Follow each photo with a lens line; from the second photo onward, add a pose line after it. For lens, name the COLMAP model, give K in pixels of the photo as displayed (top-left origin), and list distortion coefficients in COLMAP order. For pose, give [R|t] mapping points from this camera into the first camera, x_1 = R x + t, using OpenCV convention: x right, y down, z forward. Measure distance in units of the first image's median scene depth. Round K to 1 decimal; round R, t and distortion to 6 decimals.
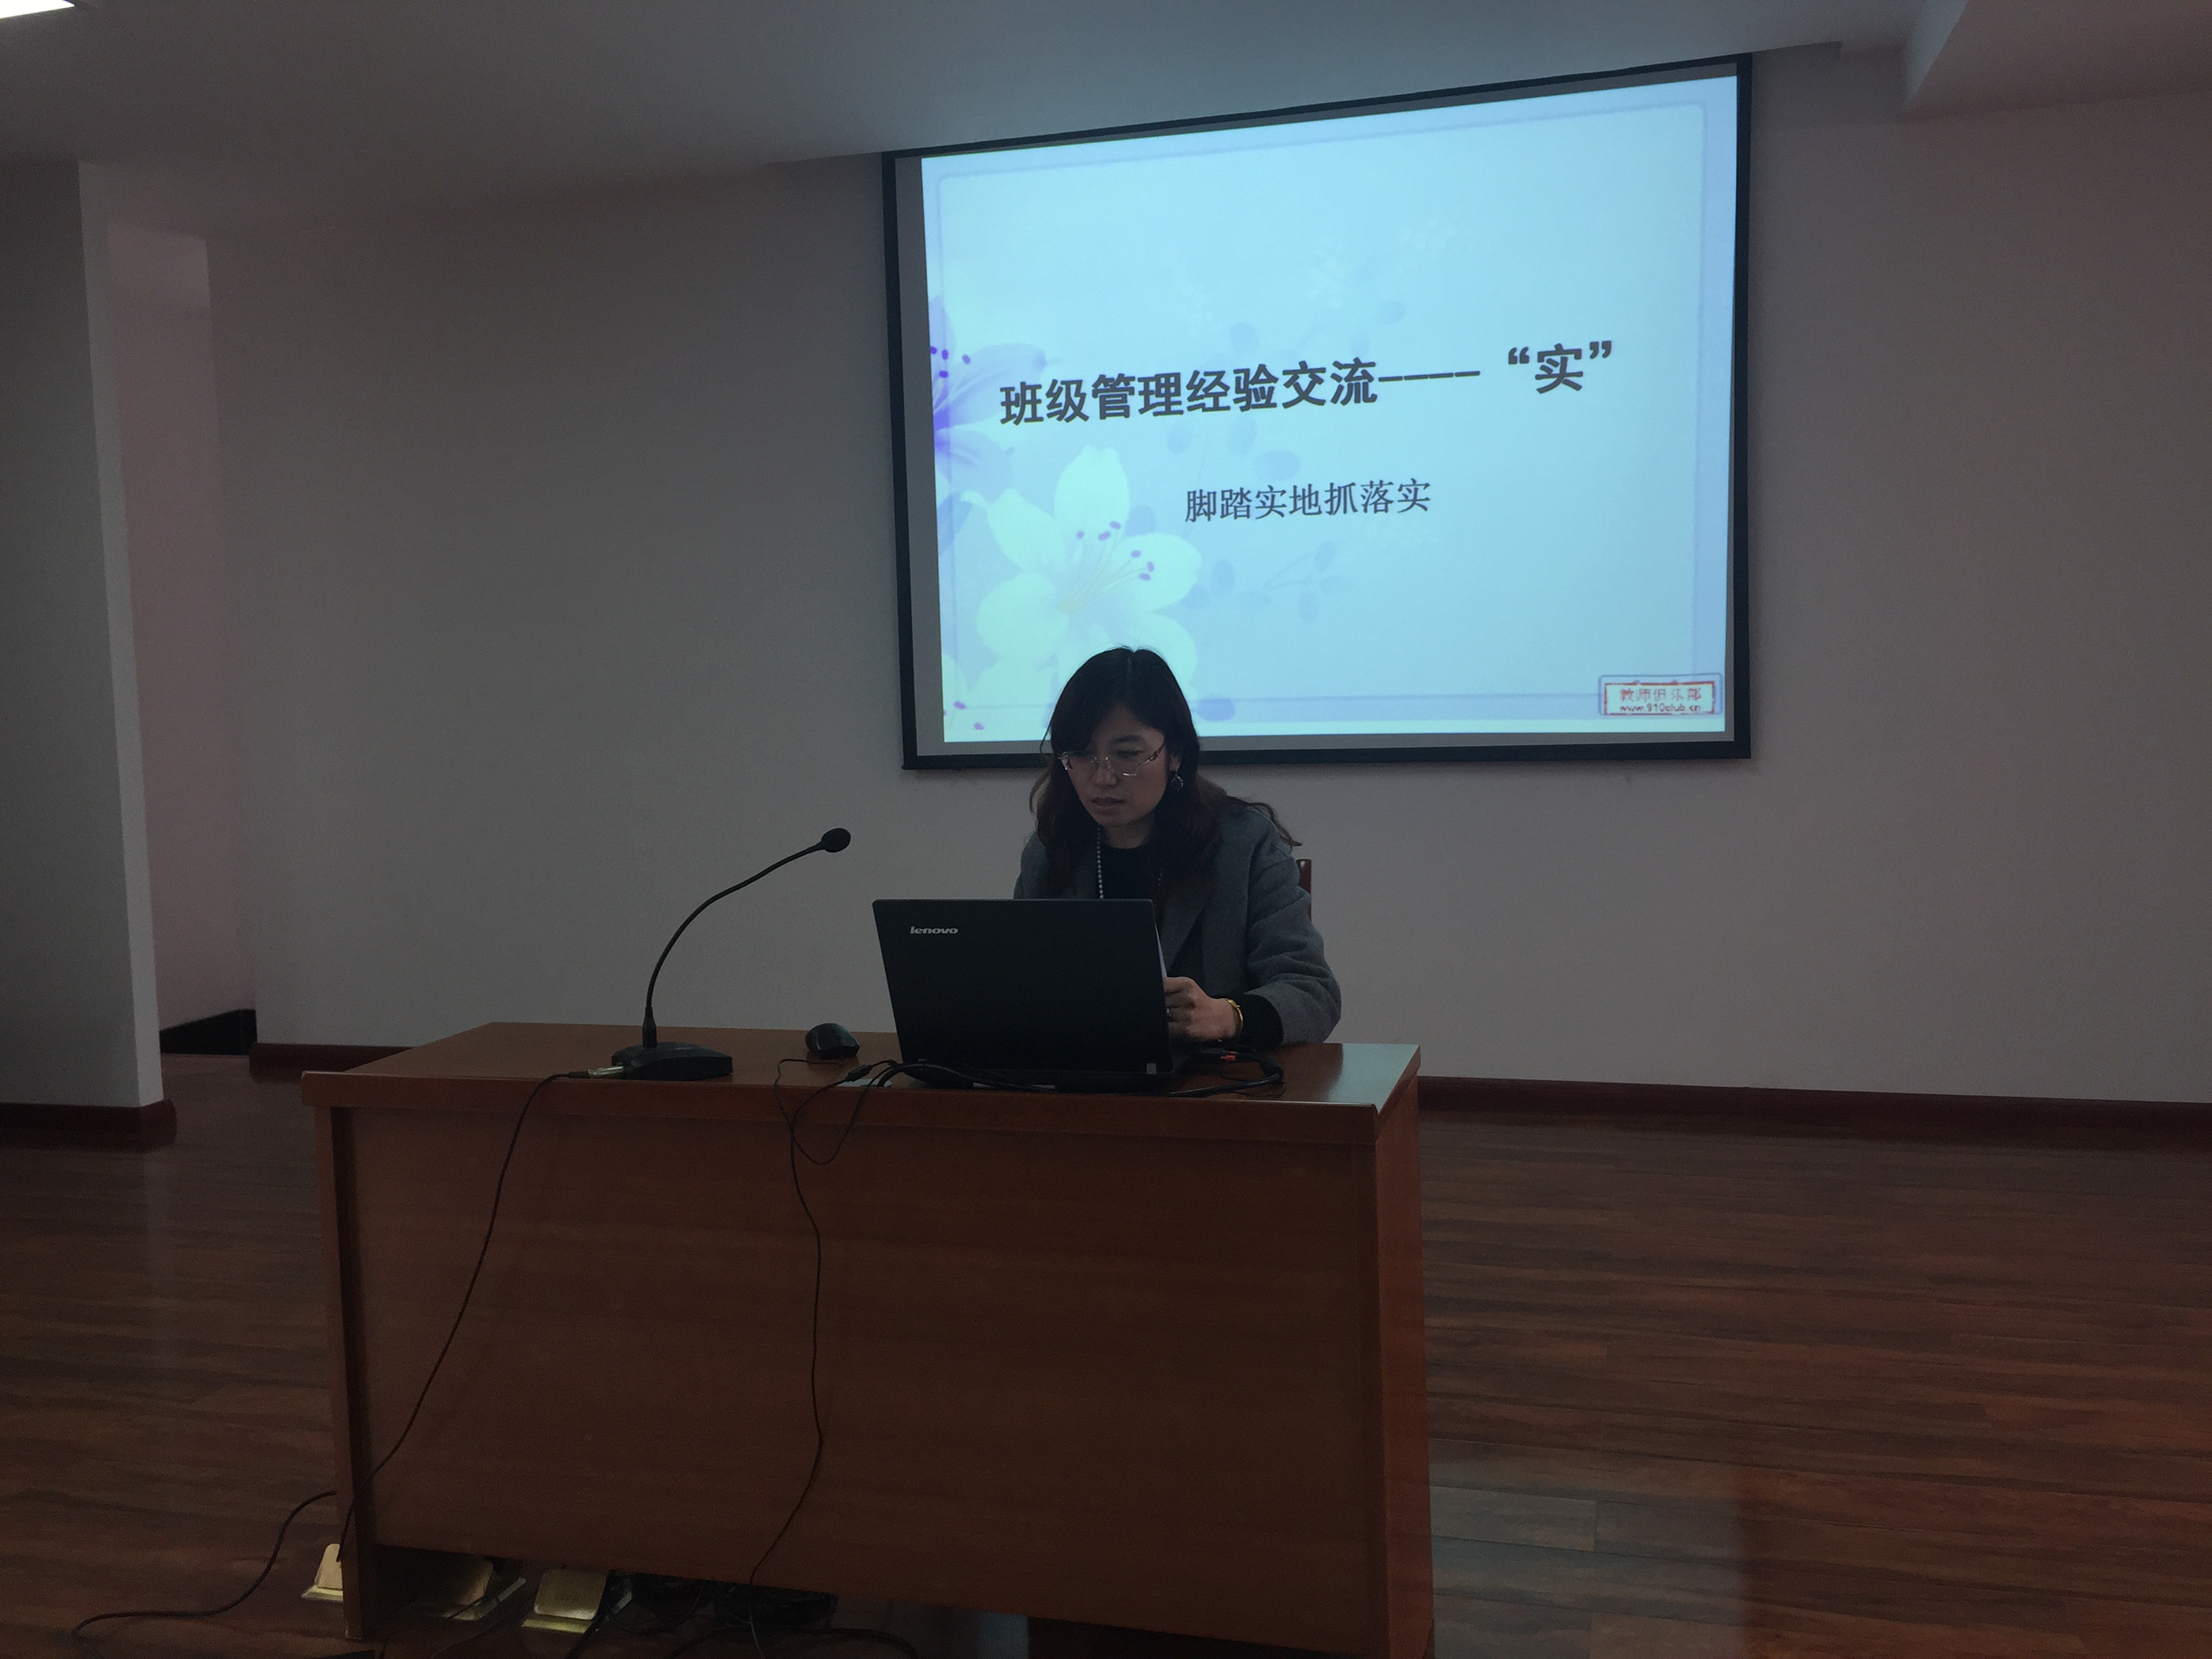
lens RADIAL K [[1929.0, 0, 1106.0], [0, 1929.0, 829.5], [0, 0, 1]] dist [0.090874, -0.131387]
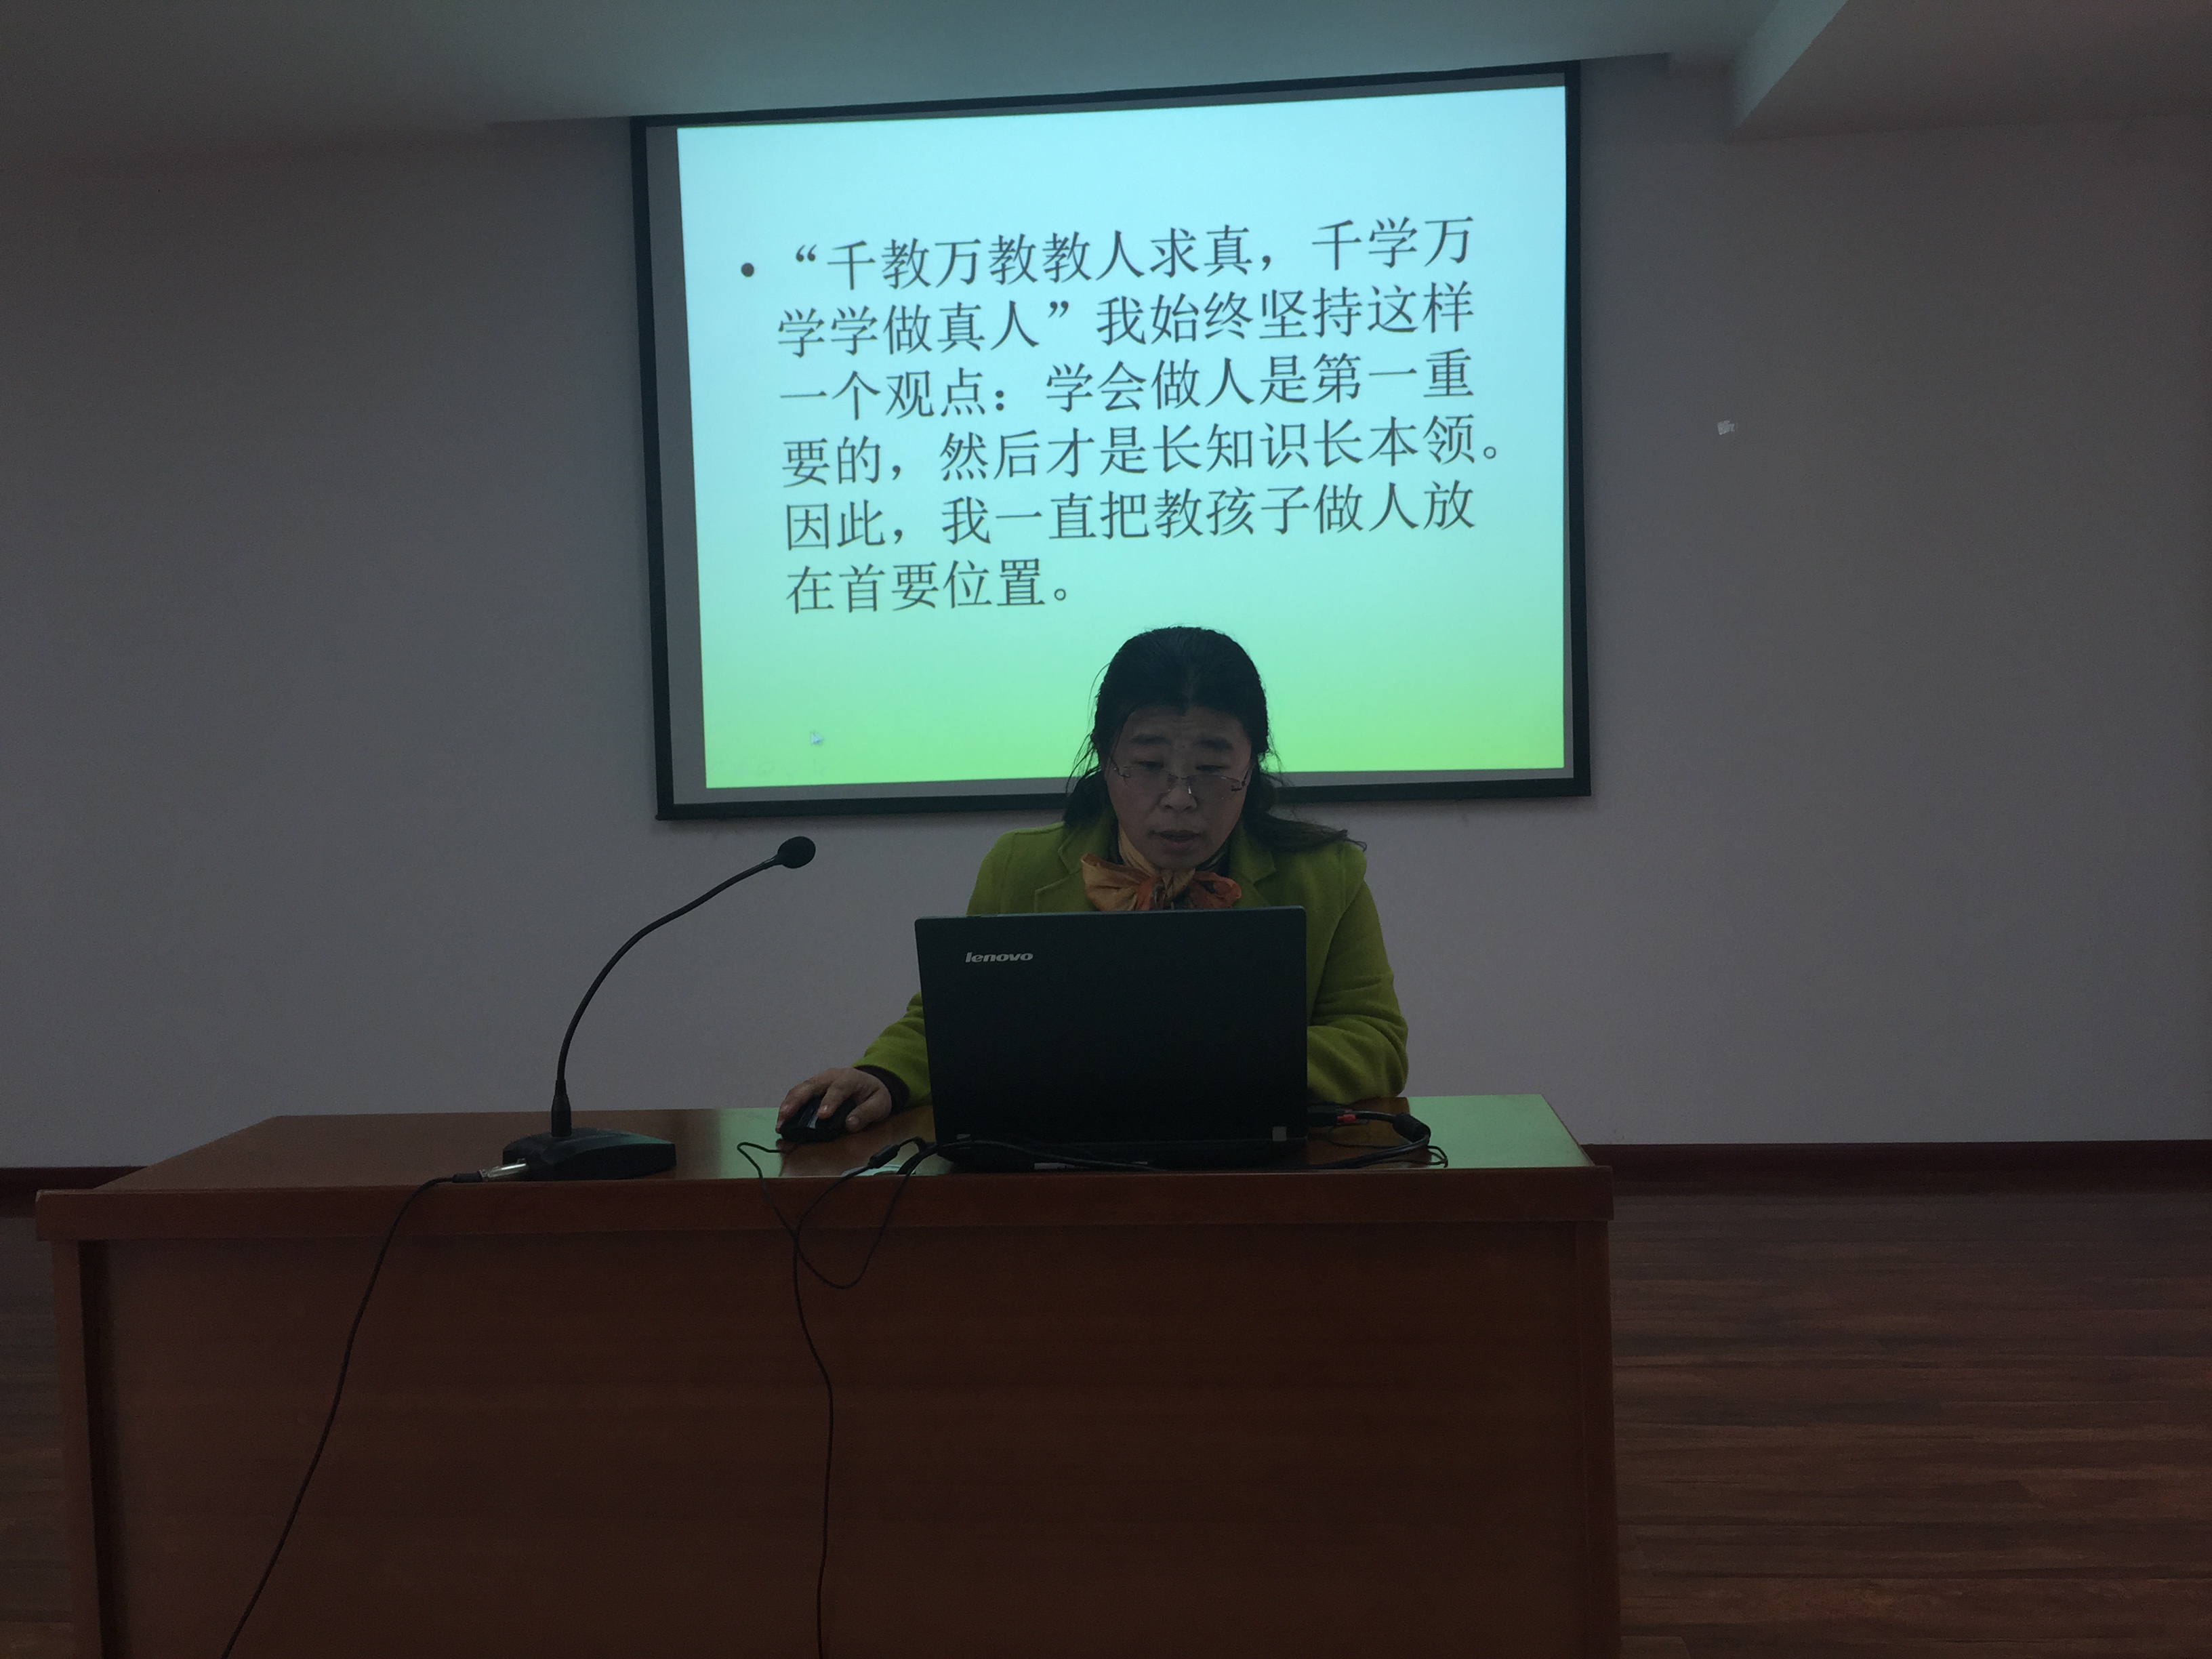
lens RADIAL K [[1929.0, 0, 1106.0], [0, 1929.0, 829.5], [0, 0, 1]] dist [0.090874, -0.131387]
pose [[0.980788, -0.010117, 0.194812, -0.133948], [0.018816, 0.998904, -0.042856, 0.024953], [-0.194165, 0.045698, 0.979904, 0.183606]]
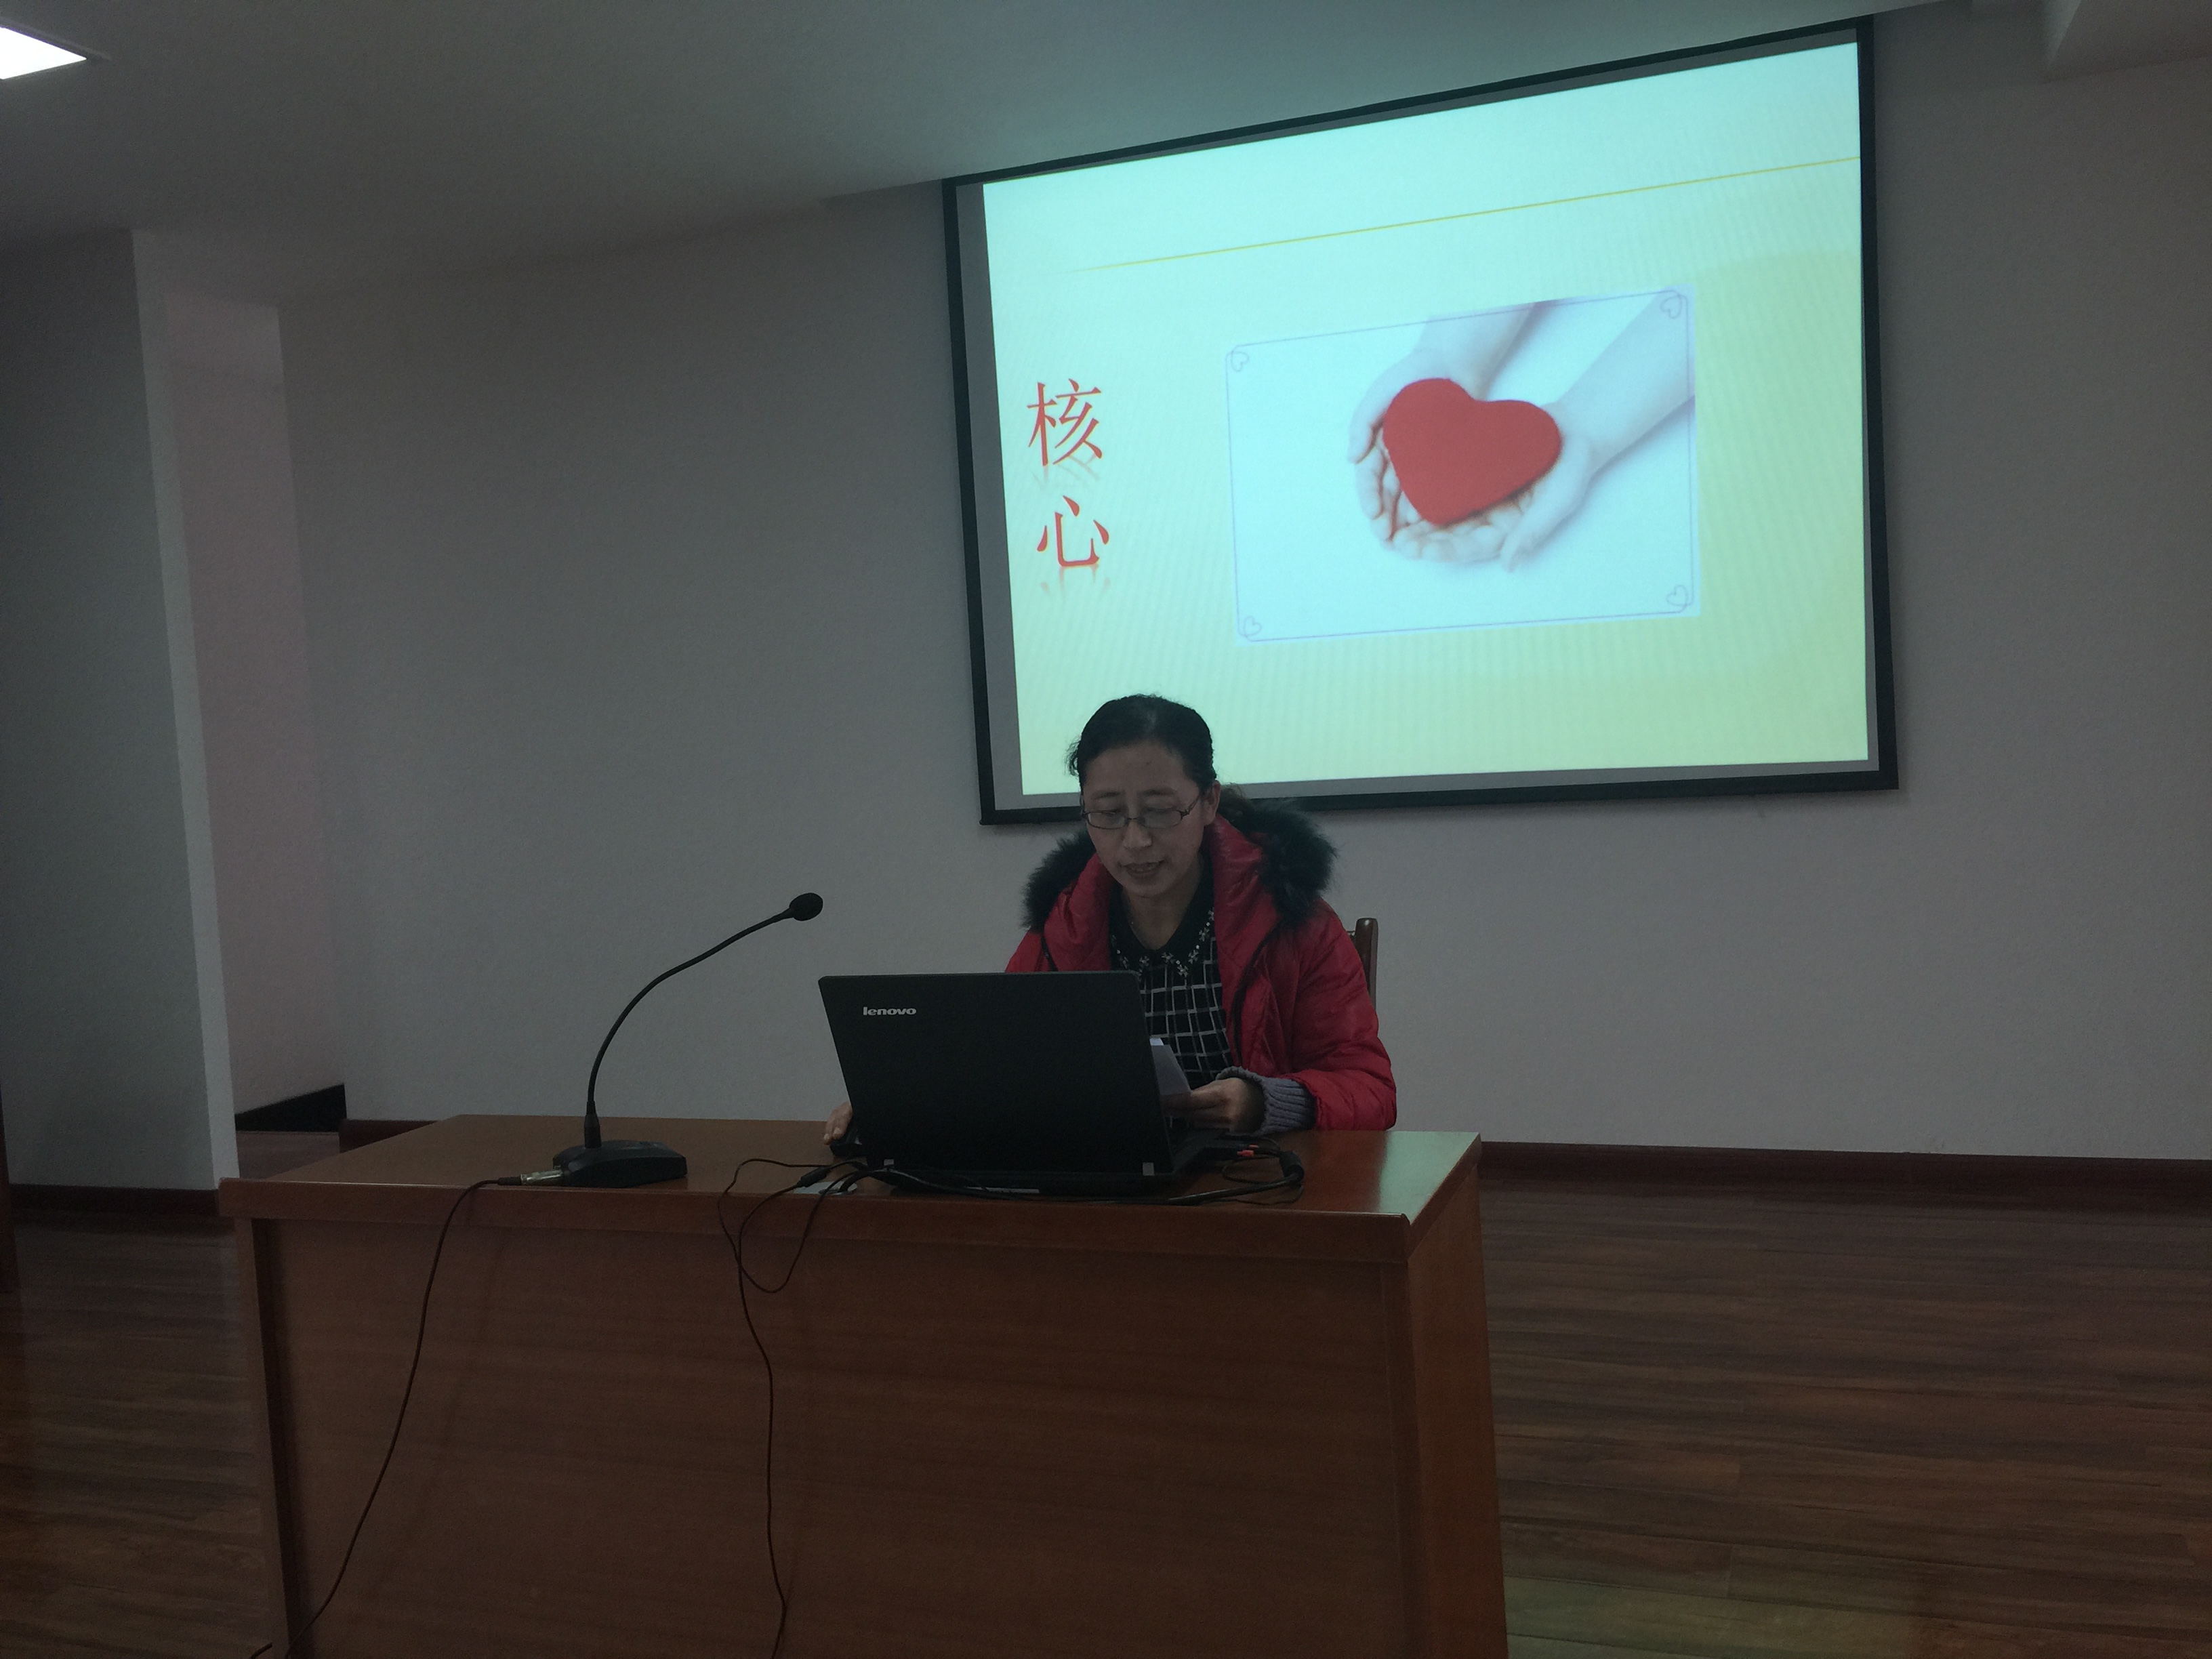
lens RADIAL K [[1921.2, 0, 1100.8], [0, 1921.2, 848.8], [0, 0, 1]] dist [0.093766, -0.134815]
pose [[0.996442, -0.024824, -0.080546, 0.052167], [0.023445, 0.999563, -0.018015, -0.001449], [0.080958, 0.016063, 0.996588, 0.107333]]
